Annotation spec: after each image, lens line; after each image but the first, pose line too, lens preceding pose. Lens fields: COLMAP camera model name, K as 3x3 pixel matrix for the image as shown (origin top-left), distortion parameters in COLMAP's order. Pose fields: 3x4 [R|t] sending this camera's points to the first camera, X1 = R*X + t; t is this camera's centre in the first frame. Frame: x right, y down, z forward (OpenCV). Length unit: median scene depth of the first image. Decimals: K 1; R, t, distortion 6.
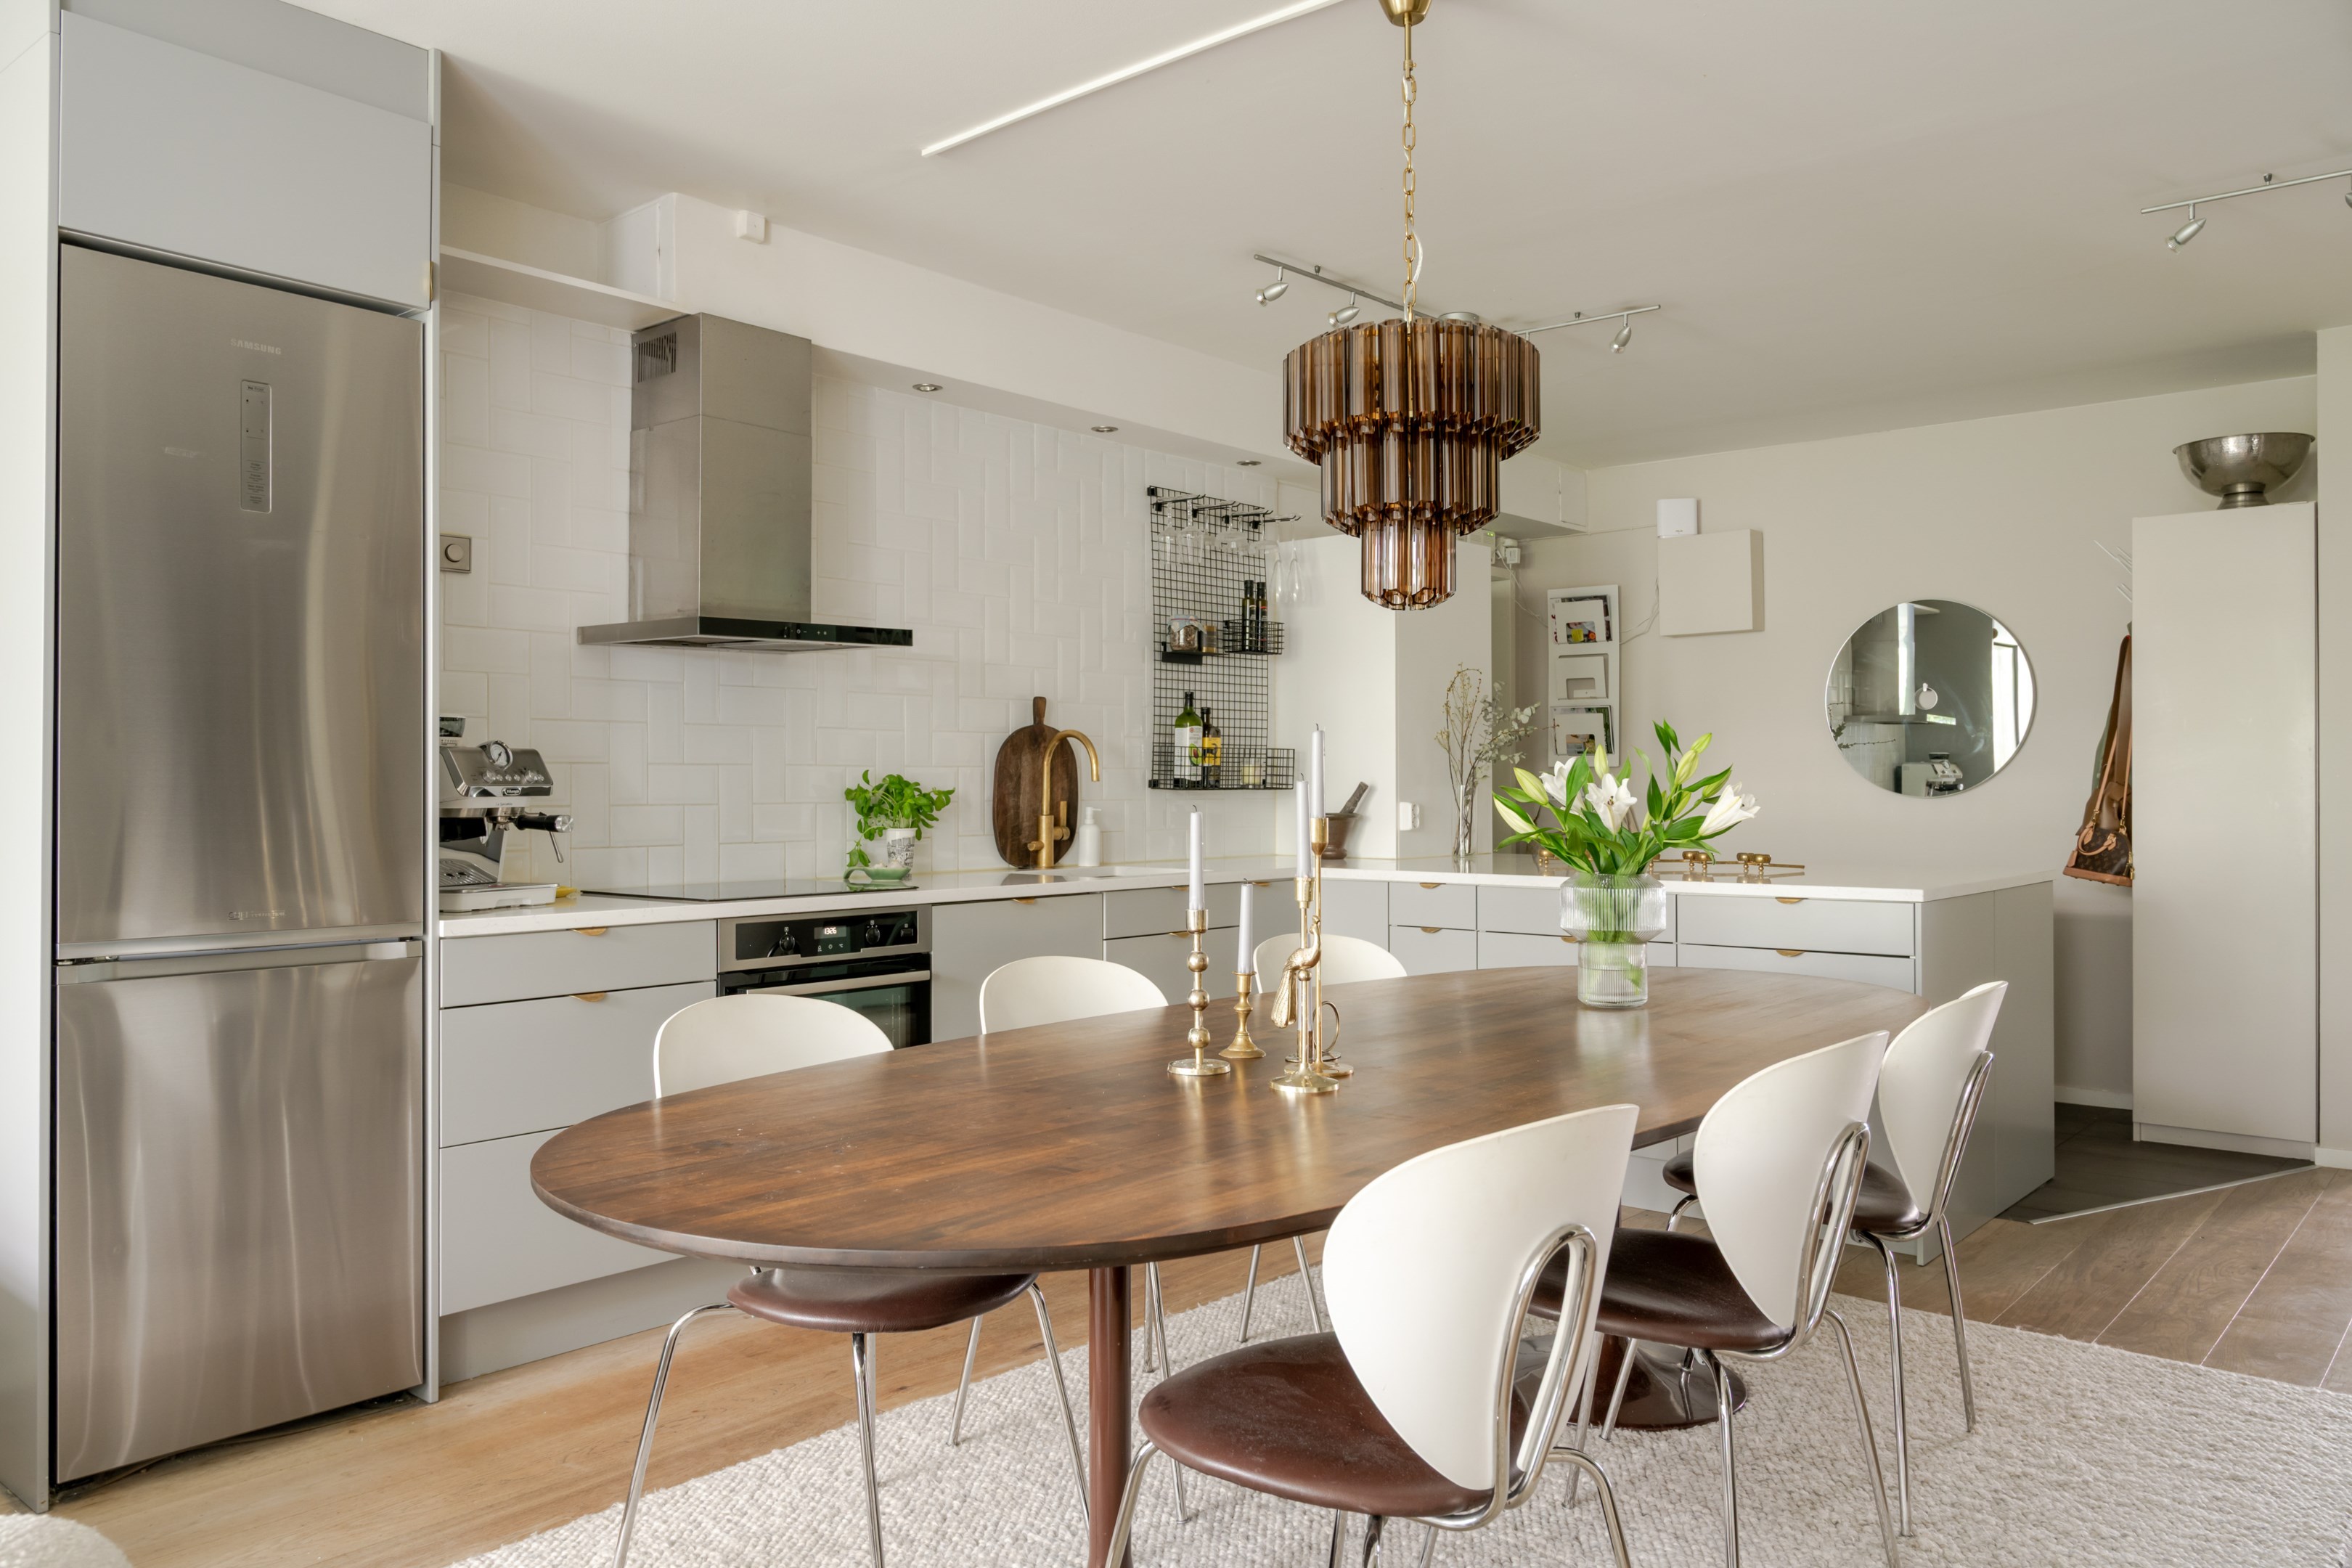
lens RADIAL K [[1710.9, 0, 1156.4], [0, 1710.9, 755.8], [0, 0, 1]] dist [0.005558, 0.002050]
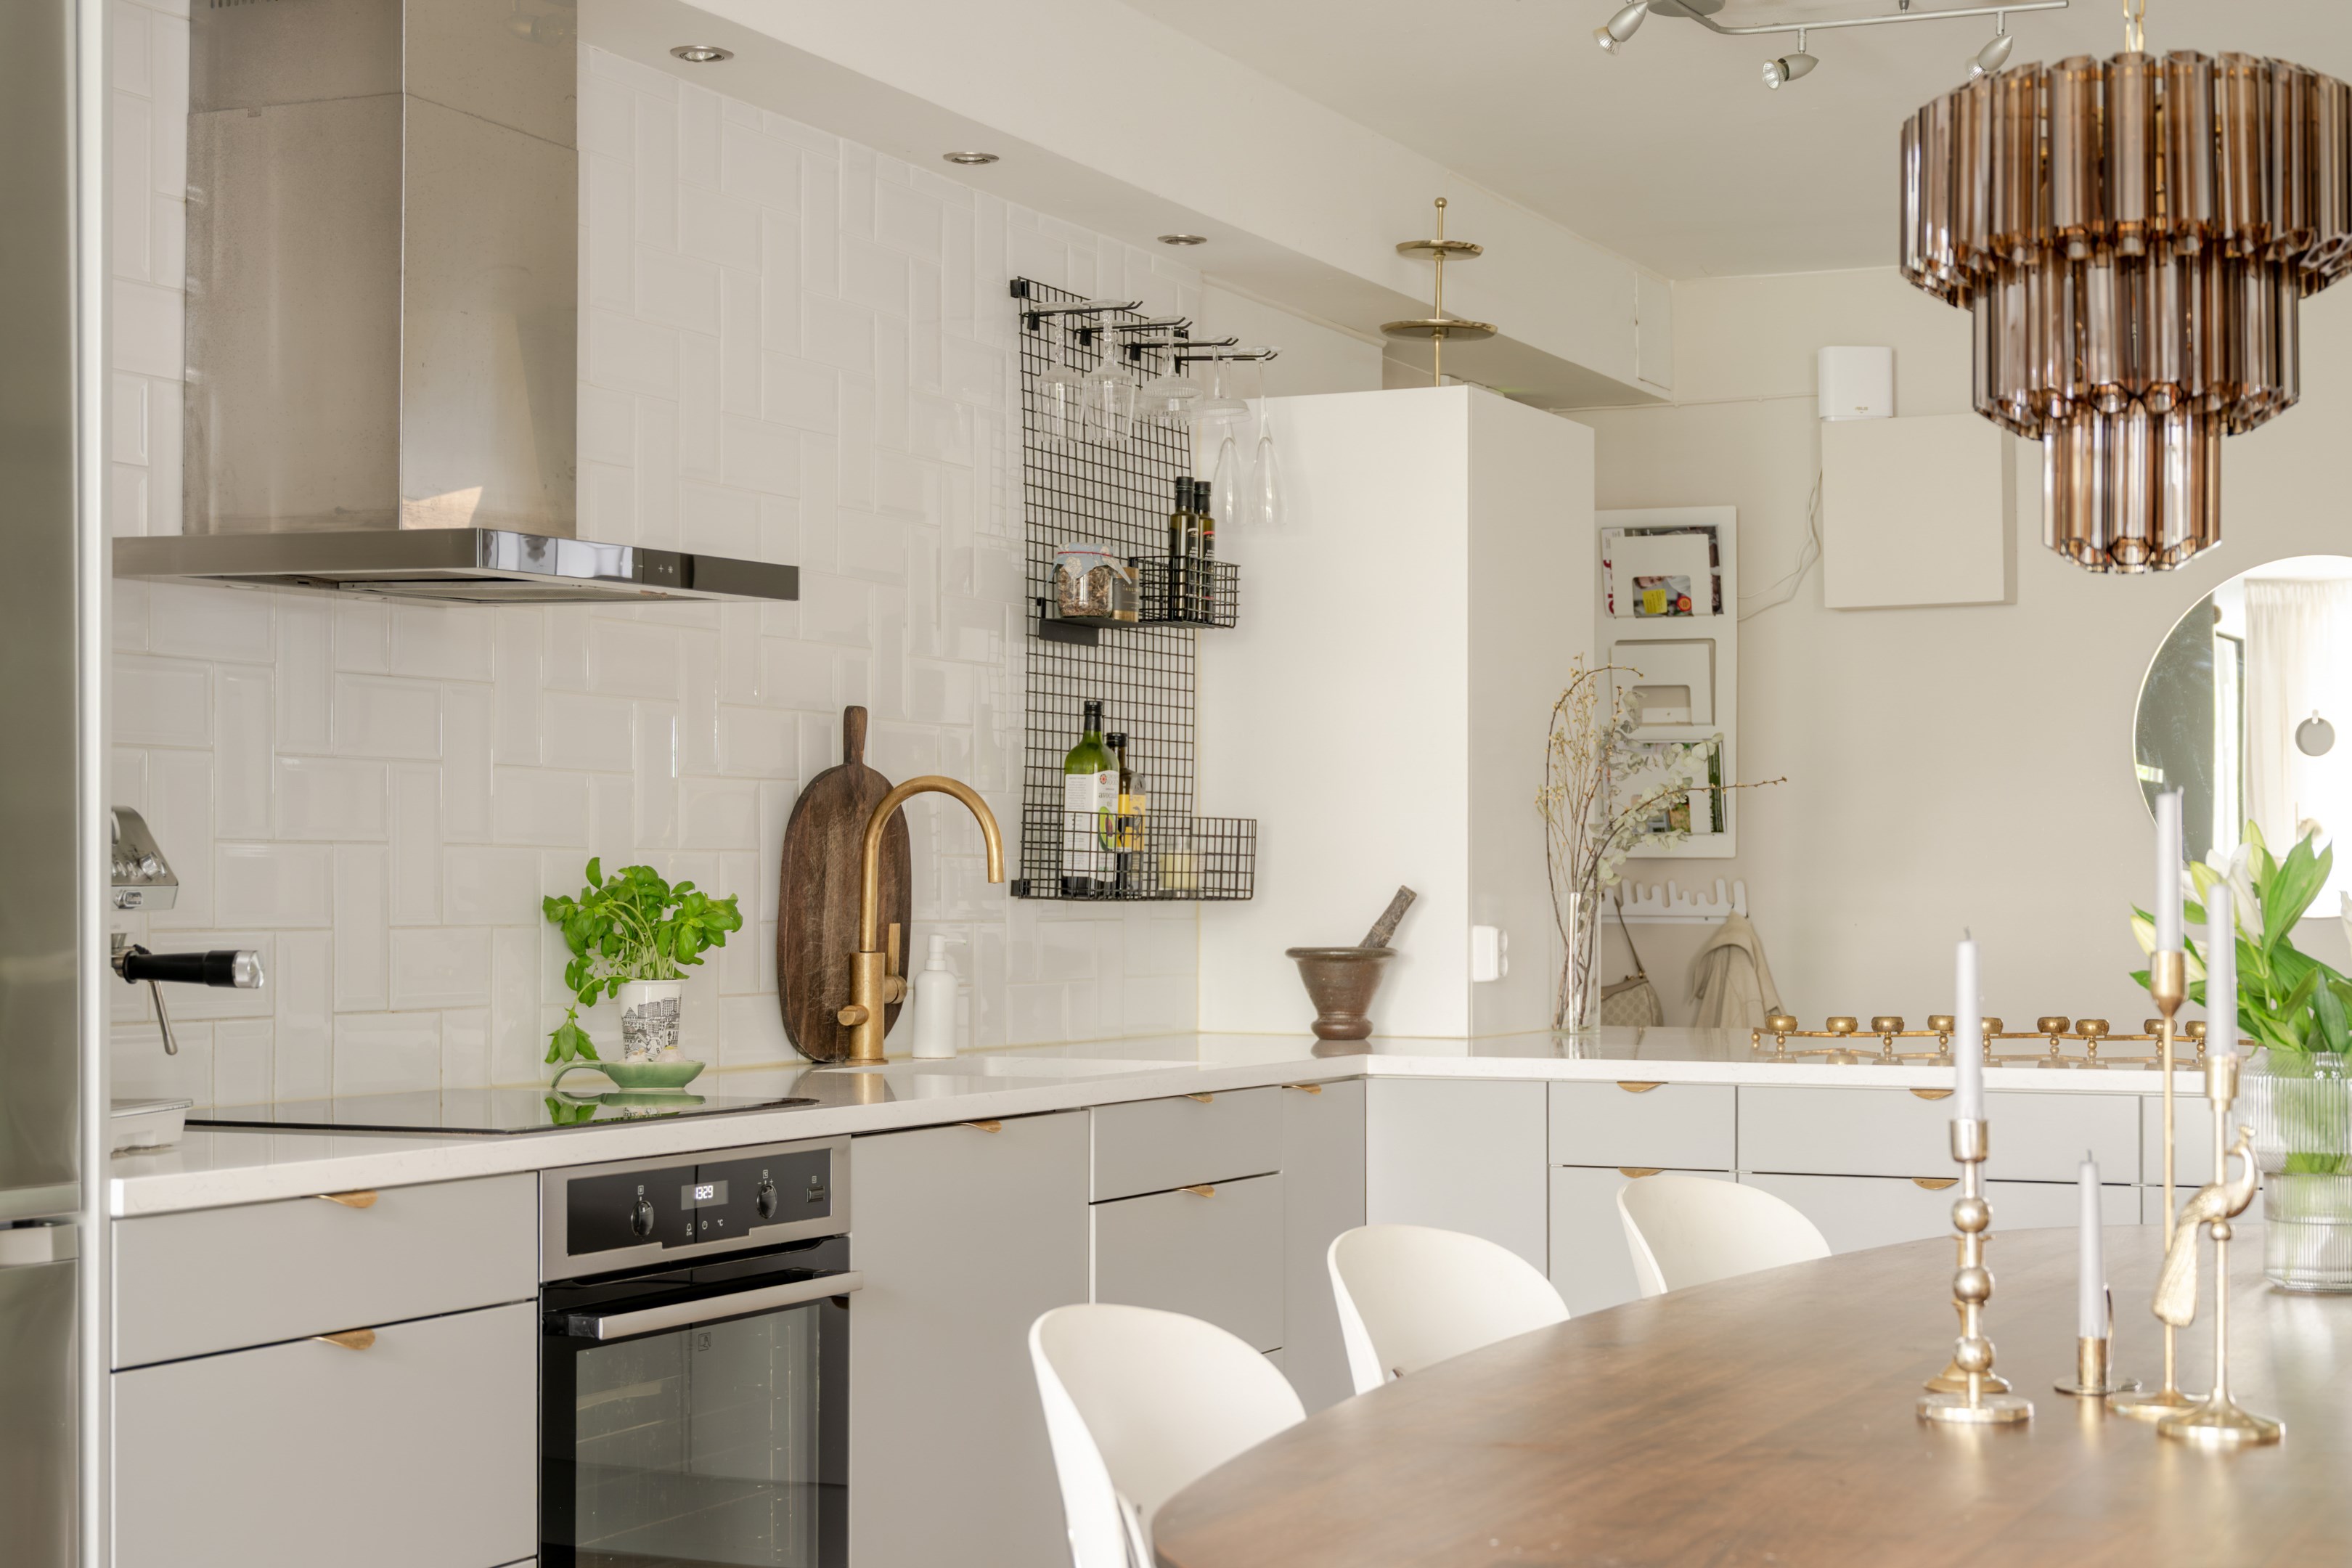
lens RADIAL K [[3696.8, 0, 1225.7], [0, 3696.8, 860.0], [0, 0, 1]] dist [0.041731, 0.000000]
pose [[0.951663, 0.005725, 0.307089, -0.289987], [-0.008349, 0.999939, 0.007232, 0.000368], [-0.307029, -0.009446, 0.951653, -0.025764]]
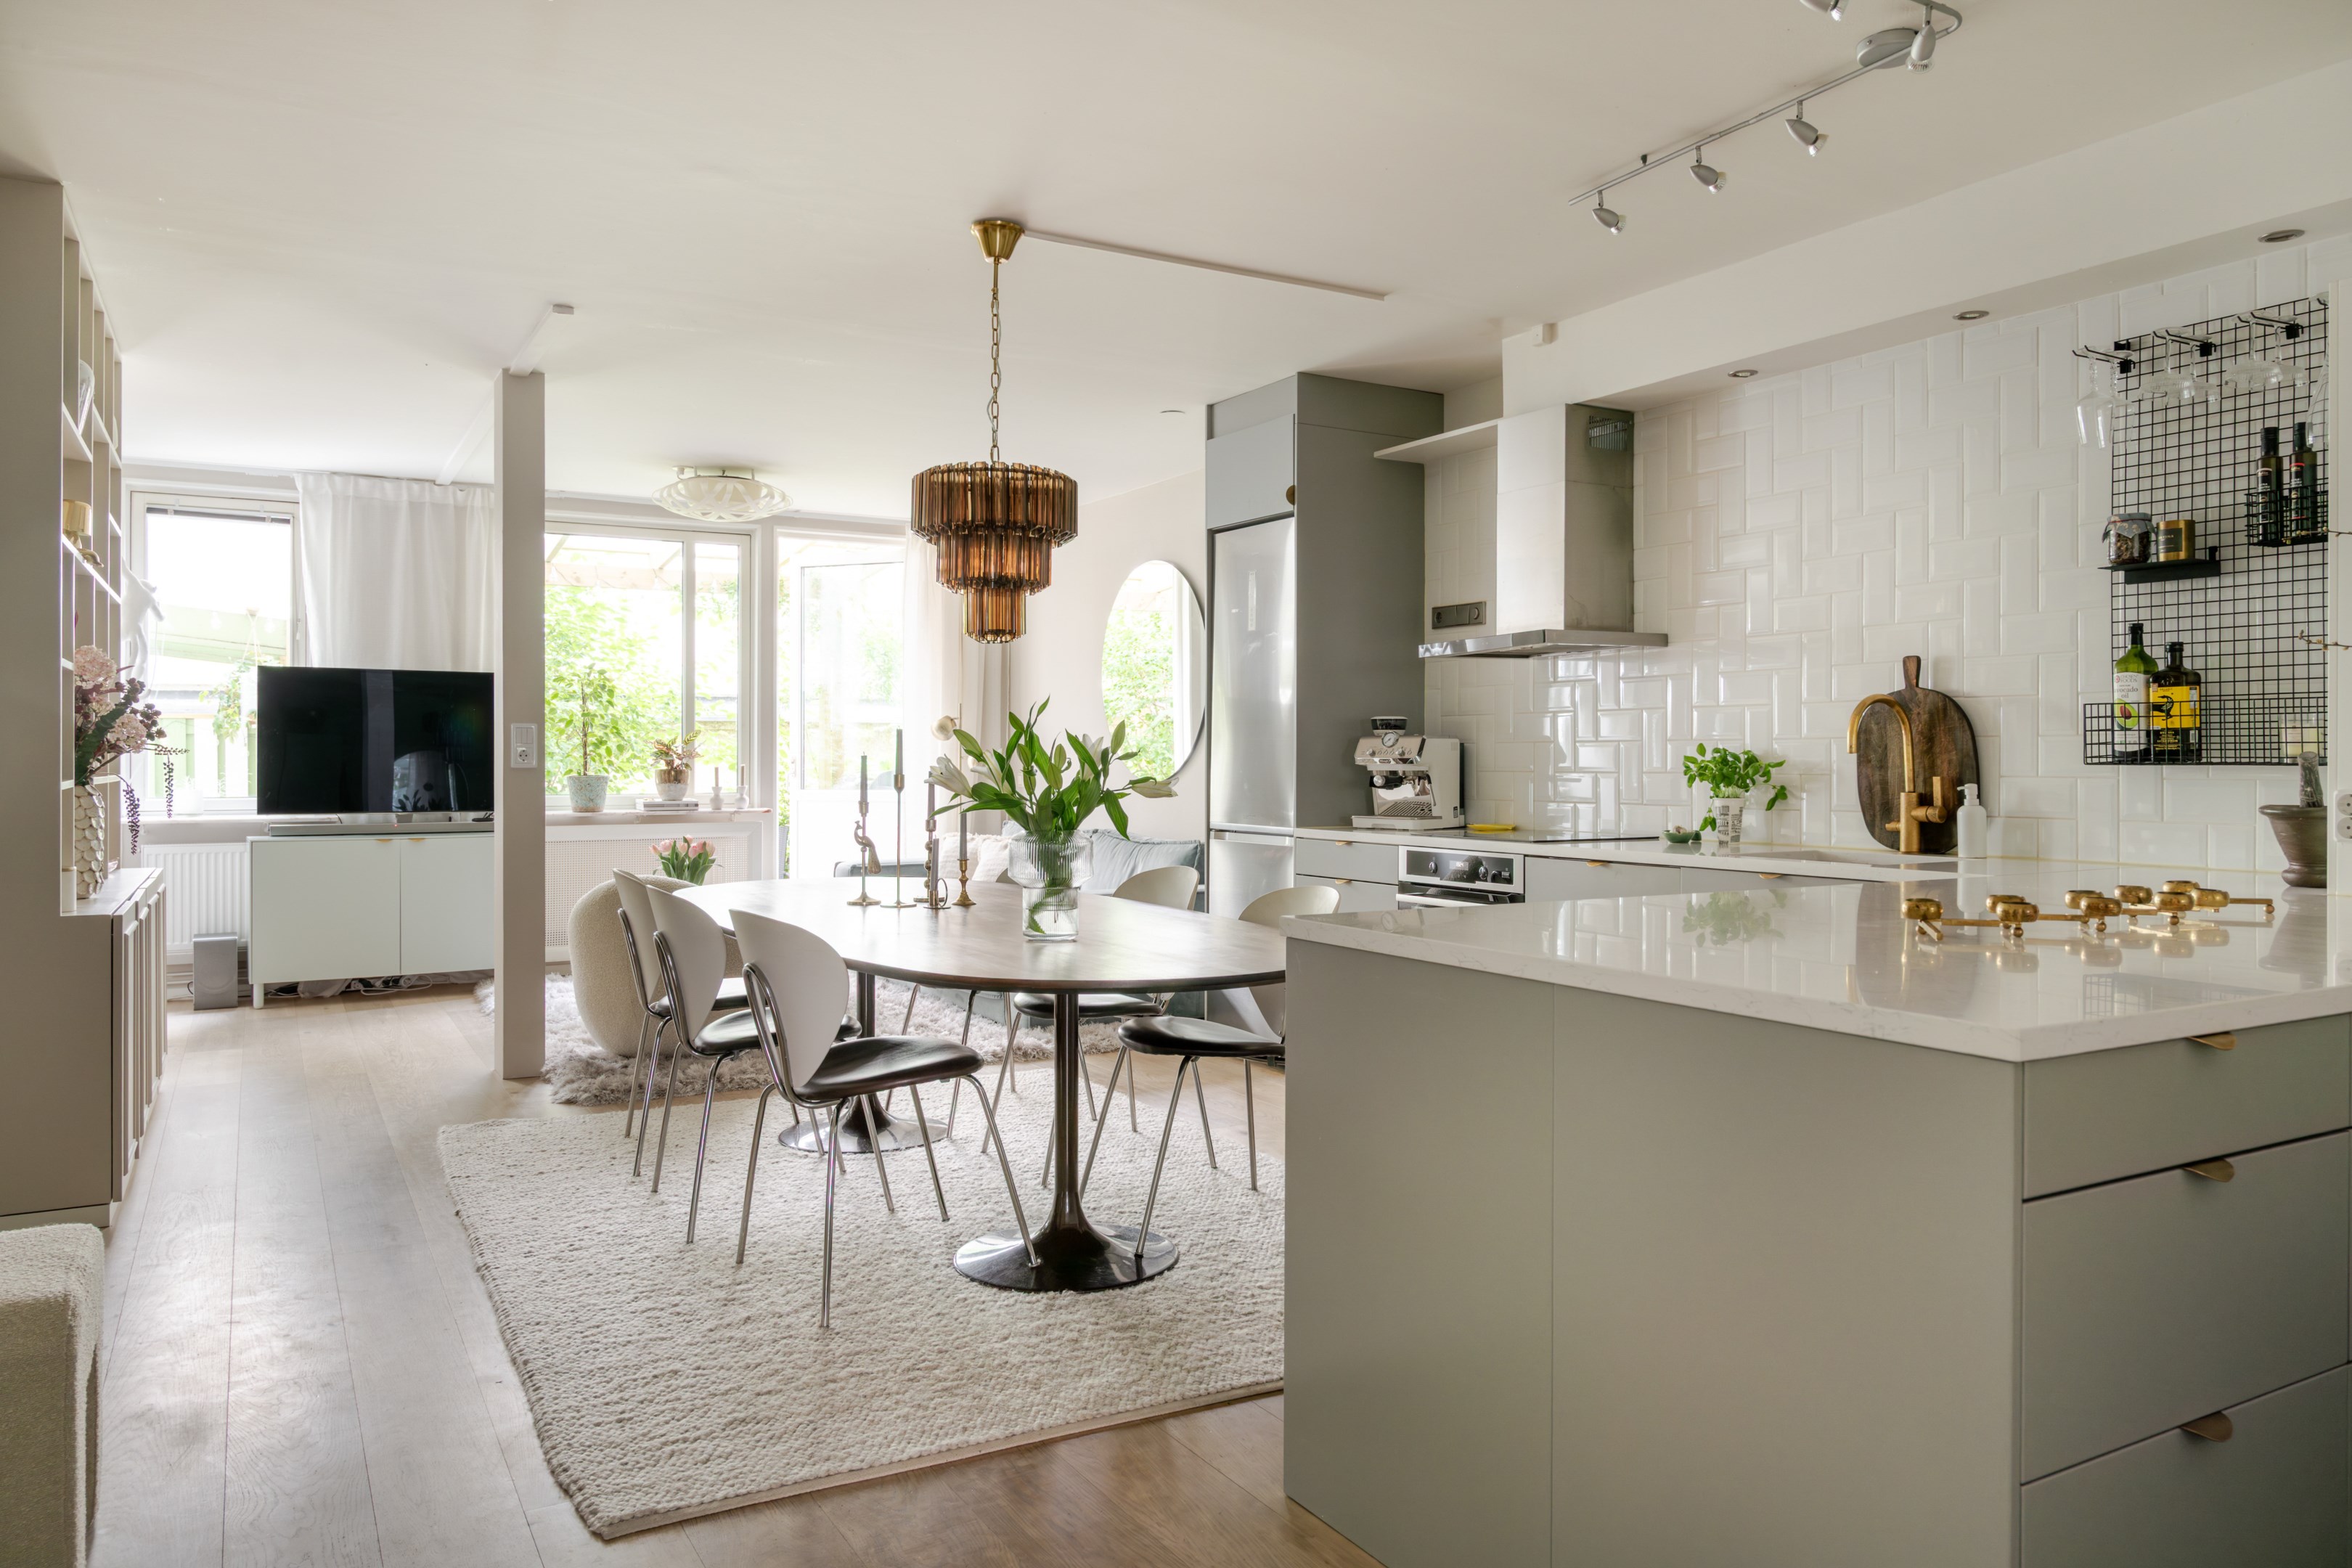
lens RADIAL K [[1583.2, 0, 1178.2], [0, 1583.2, 772.6], [0, 0, 1]] dist [-0.000004, -0.003854]
pose [[-0.316137, 0.005505, -0.948698, 0.821309], [0.010921, 0.999938, 0.002163, 0.018972], [0.948651, -0.009677, -0.316177, 0.912873]]
